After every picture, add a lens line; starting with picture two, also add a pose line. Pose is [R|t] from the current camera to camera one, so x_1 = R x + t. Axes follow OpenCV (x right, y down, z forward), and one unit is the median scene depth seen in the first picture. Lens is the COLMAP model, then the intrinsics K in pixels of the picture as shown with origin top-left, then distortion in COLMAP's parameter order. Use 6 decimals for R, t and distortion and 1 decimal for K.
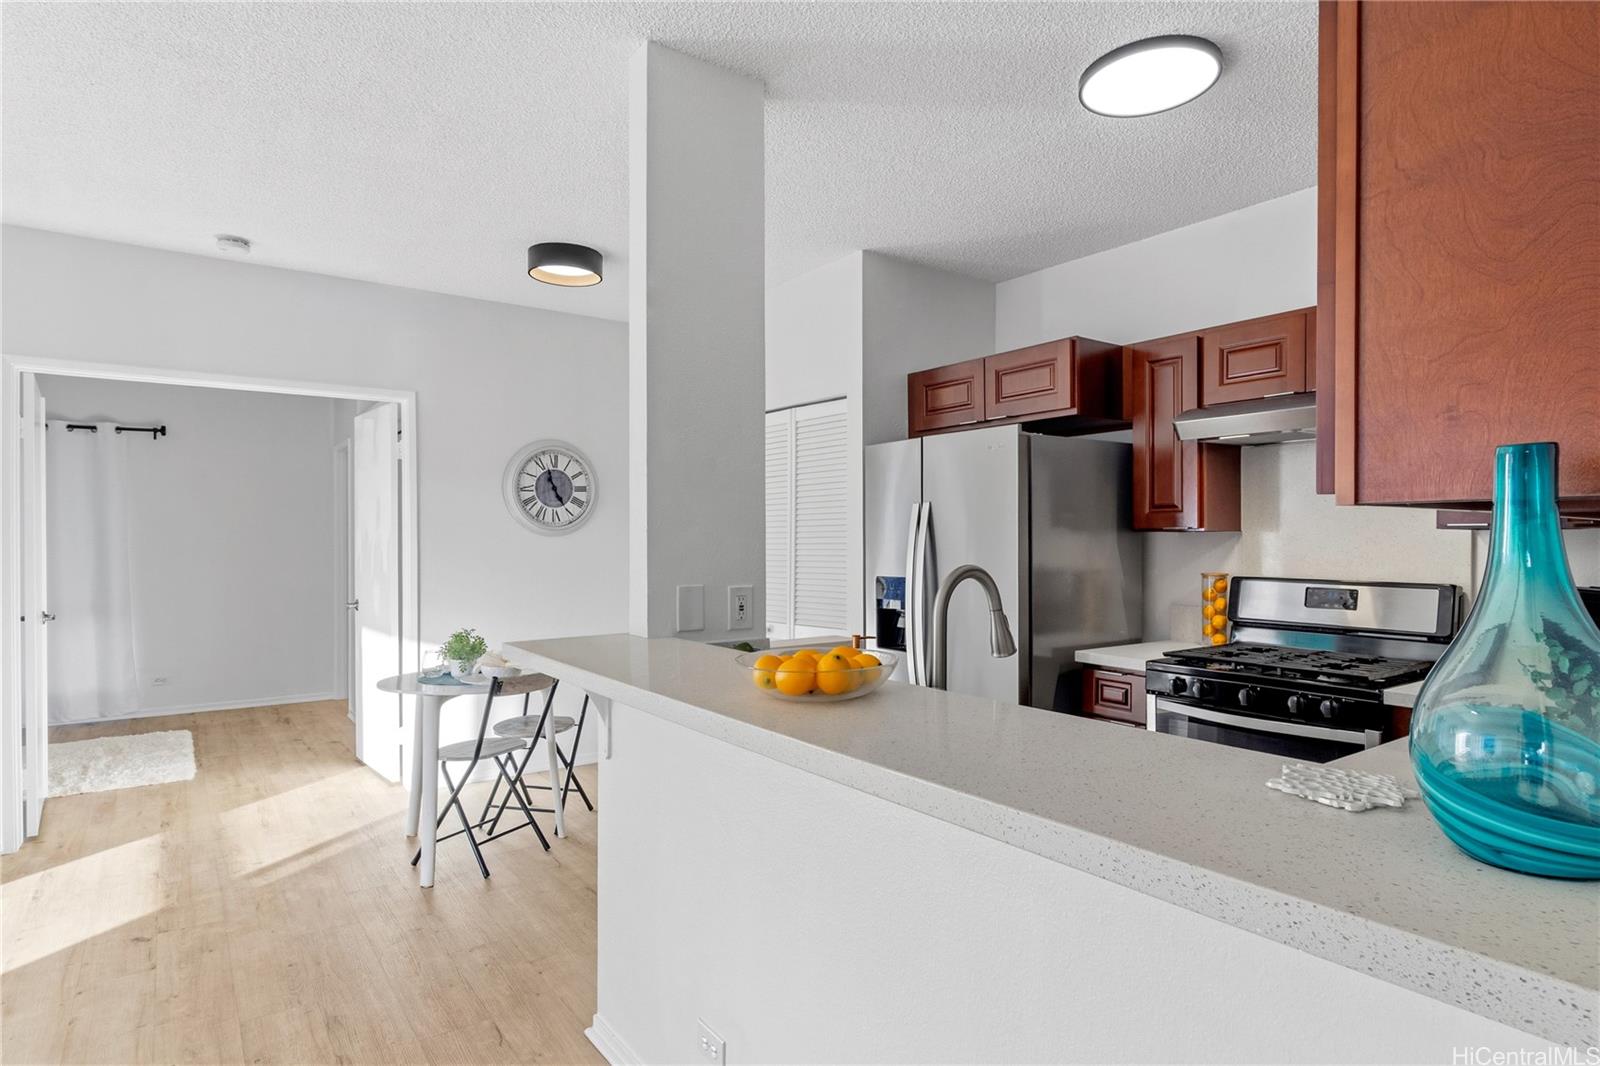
lens RADIAL K [[878.1, 0, 807.6], [0, 878.1, 536.1], [0, 0, 1]] dist [0.004173, -0.000213]
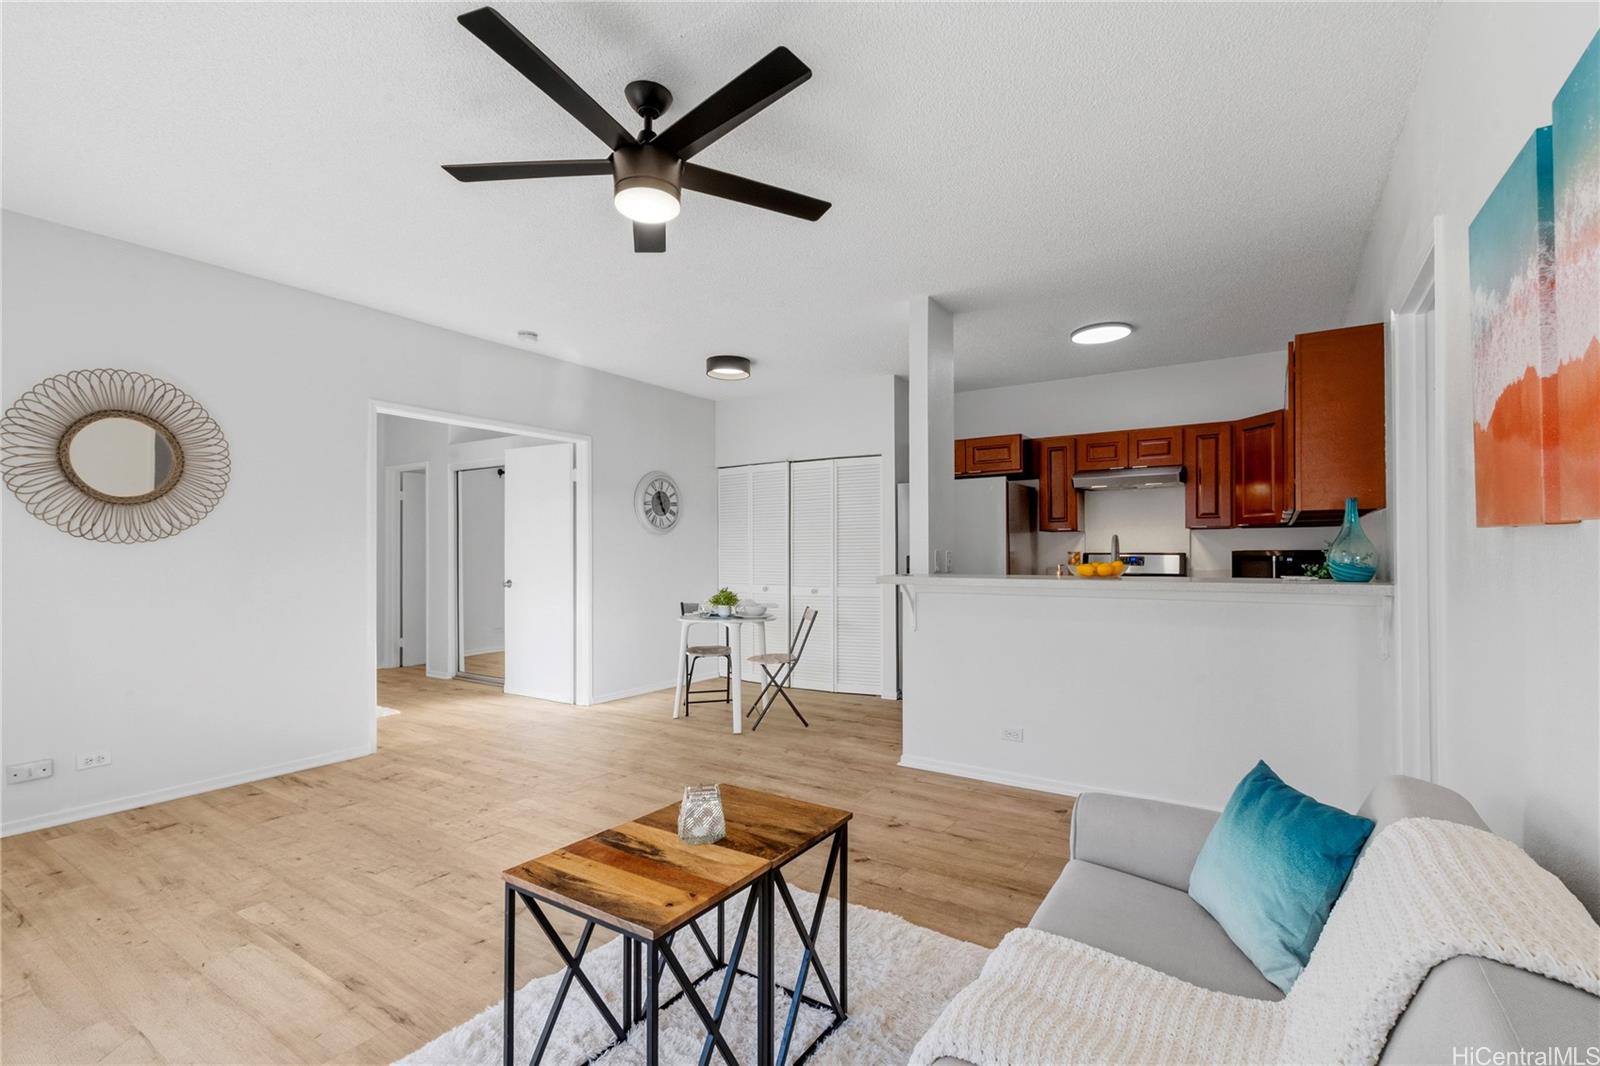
lens RADIAL K [[709.9, 0, 807.2], [0, 709.9, 548.1], [0, 0, 1]] dist [0.000860, 0.000658]
pose [[0.934860, 0.000118, 0.355016, -0.728402], [0.000838, 0.999996, -0.002540, 0.038377], [-0.355015, 0.002672, 0.934857, -0.344913]]
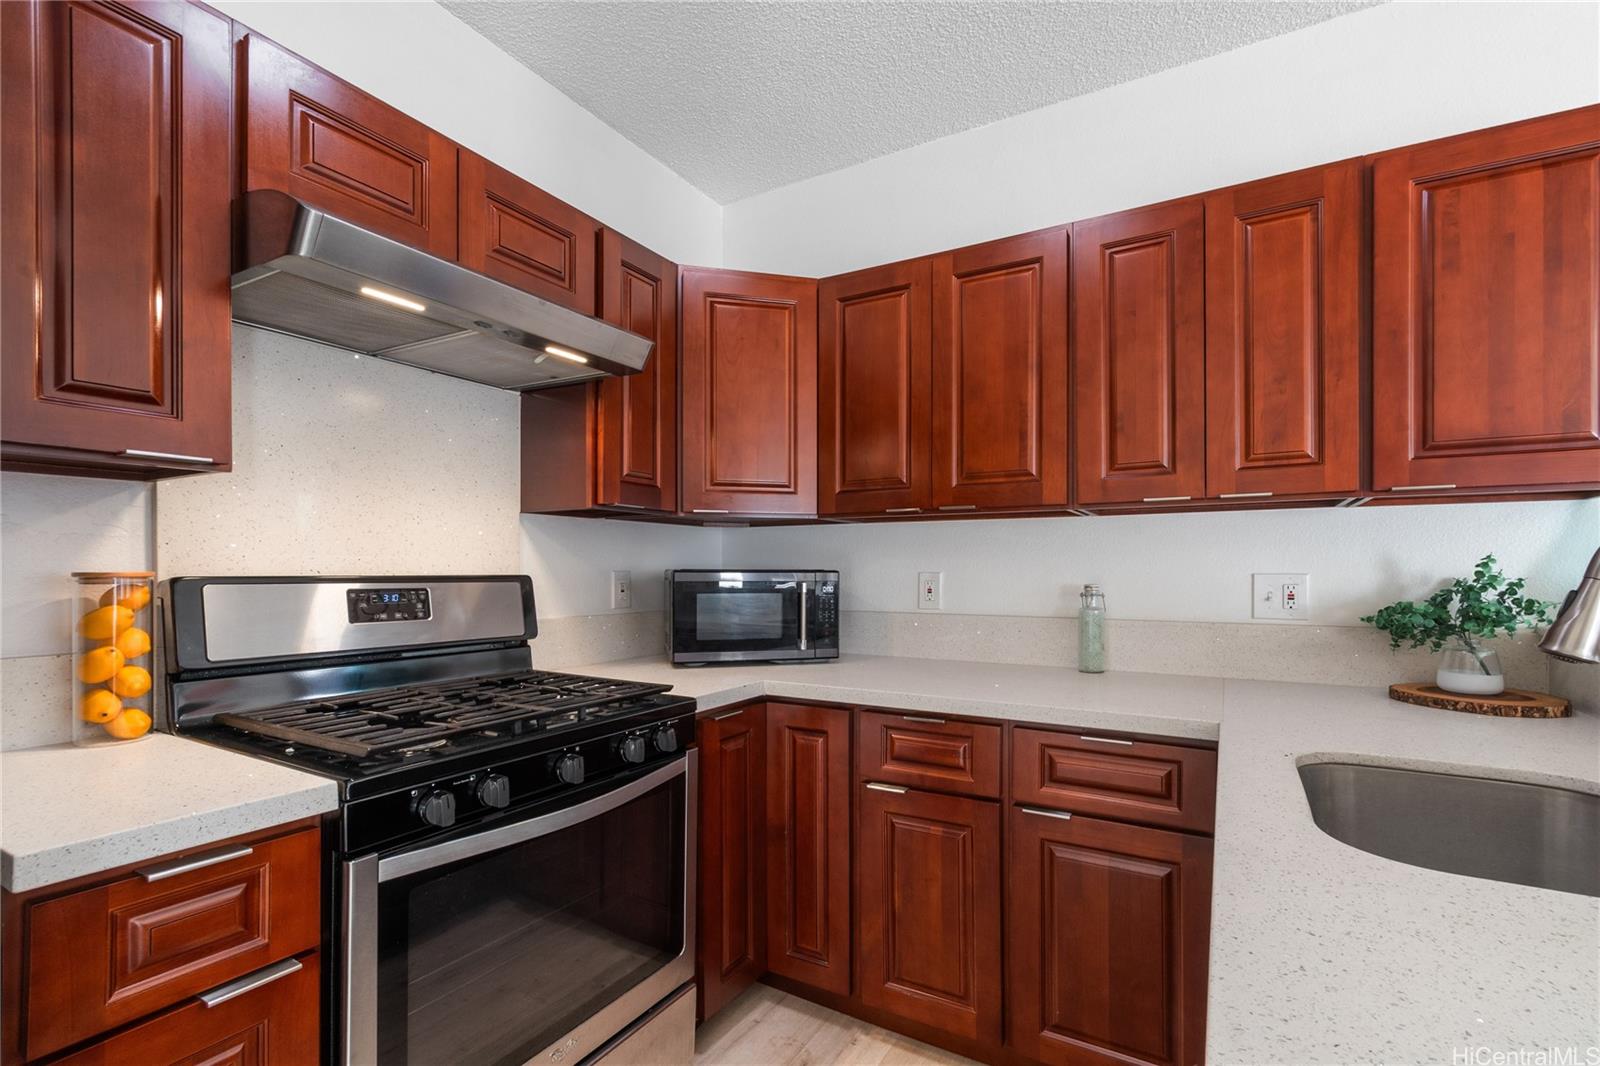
lens RADIAL K [[701.9, 0, 856.0], [0, 701.9, 566.4], [0, 0, 1]] dist [0.019403, -0.000147]
pose [[-0.444475, 0.004138, 0.895782, -0.009939], [-0.005044, 0.999962, -0.007122, 0.041122], [-0.895777, -0.007684, -0.444437, 0.845135]]
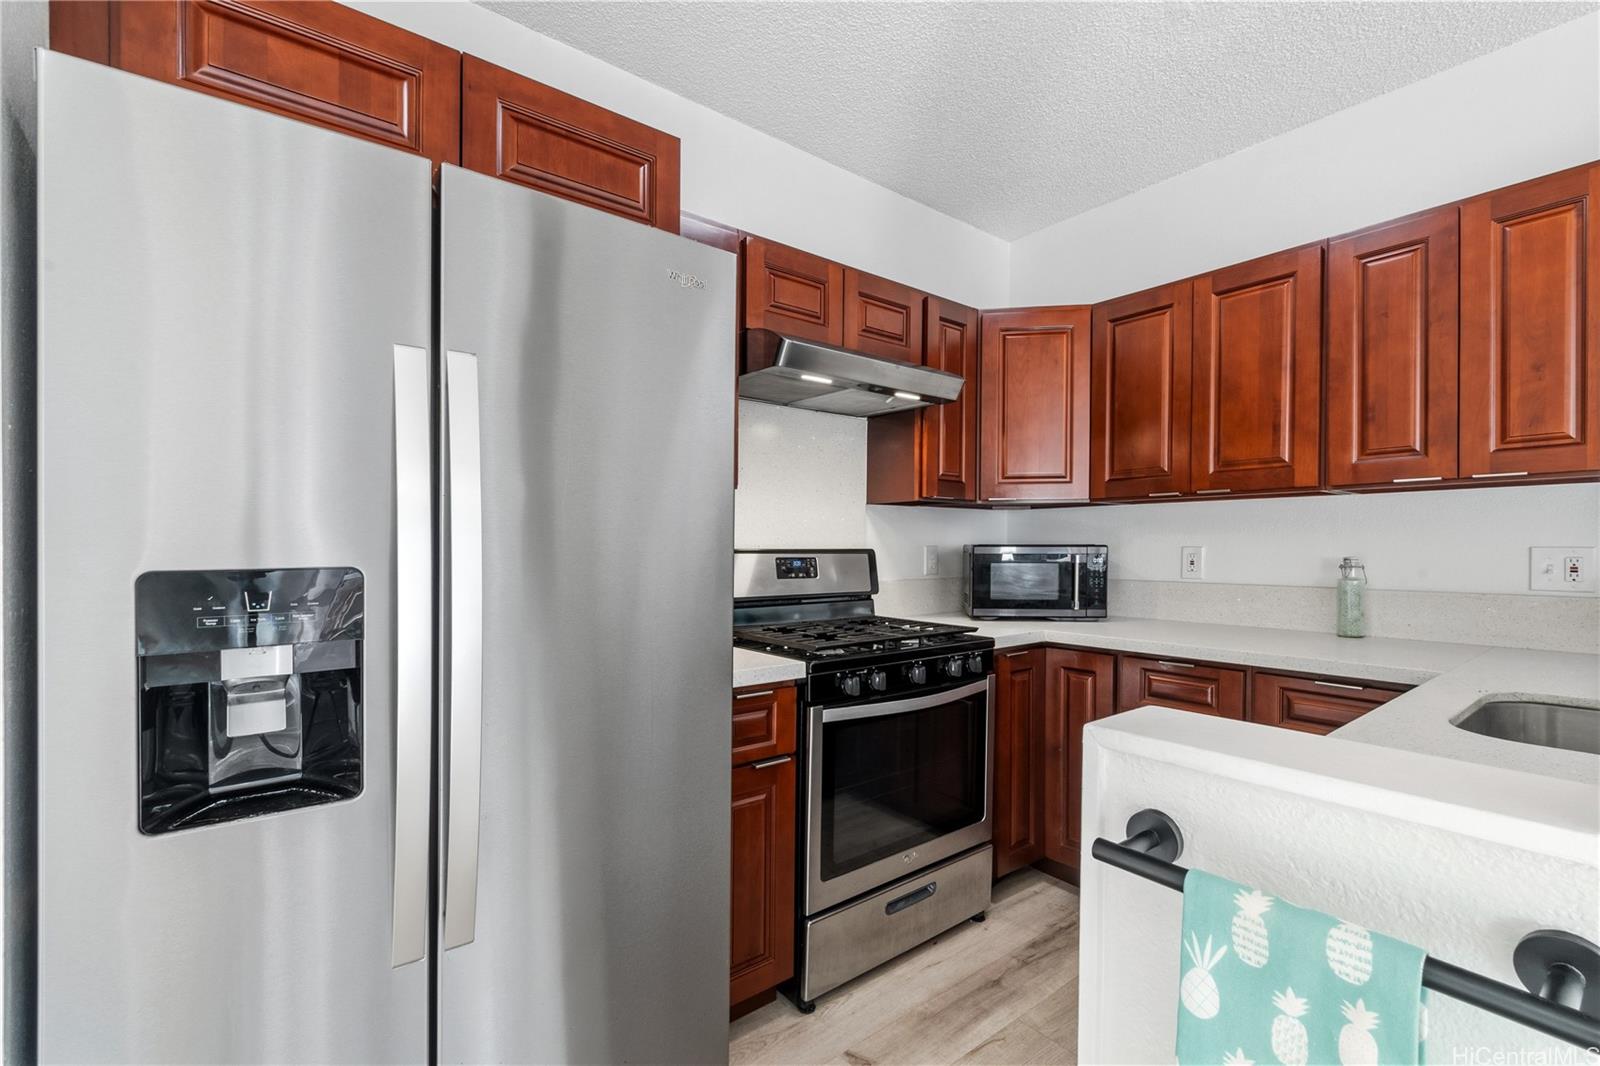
lens RADIAL K [[725.5, 0, 848.8], [0, 725.5, 571.9], [0, 0, 1]] dist [0.000238, 0.000135]
pose [[-0.079830, -0.035241, 0.996185, -0.192695], [-0.003668, 0.999378, 0.035060, 0.042913], [-0.996802, -0.000855, -0.079910, 0.918209]]
